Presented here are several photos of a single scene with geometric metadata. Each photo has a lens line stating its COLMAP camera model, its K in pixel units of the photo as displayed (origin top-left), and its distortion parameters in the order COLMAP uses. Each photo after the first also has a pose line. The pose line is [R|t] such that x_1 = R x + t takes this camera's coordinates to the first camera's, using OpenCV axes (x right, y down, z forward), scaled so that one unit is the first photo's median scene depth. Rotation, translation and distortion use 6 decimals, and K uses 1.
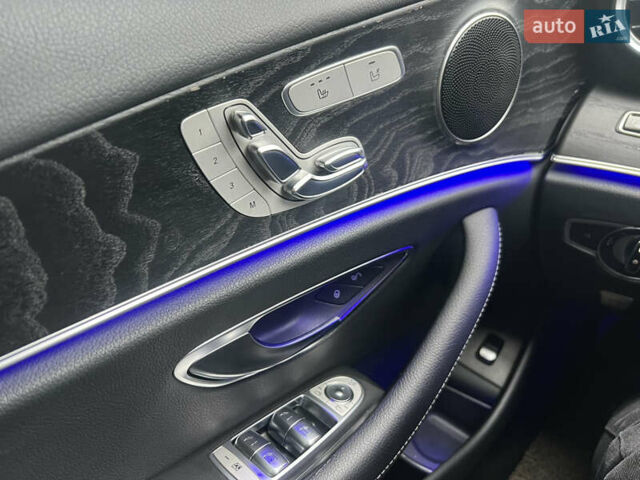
lens RADIAL K [[501.9, 0, 320.0], [0, 501.9, 240.0], [0, 0, 1]] dist [-0.007023, -0.008928]
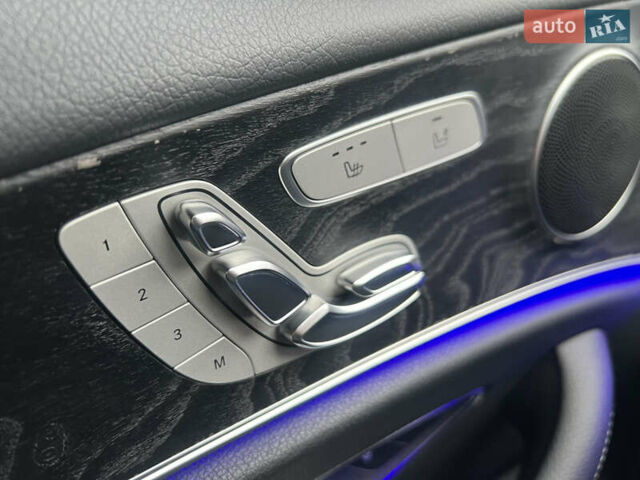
lens RADIAL K [[501.9, 0, 320.0], [0, 501.9, 240.0], [0, 0, 1]] dist [-0.007023, -0.008928]
pose [[0.997448, 0.034437, -0.062543, 0.005823], [-0.040610, 0.994131, -0.100274, -0.146431], [0.058723, 0.102558, 0.992992, 0.418962]]
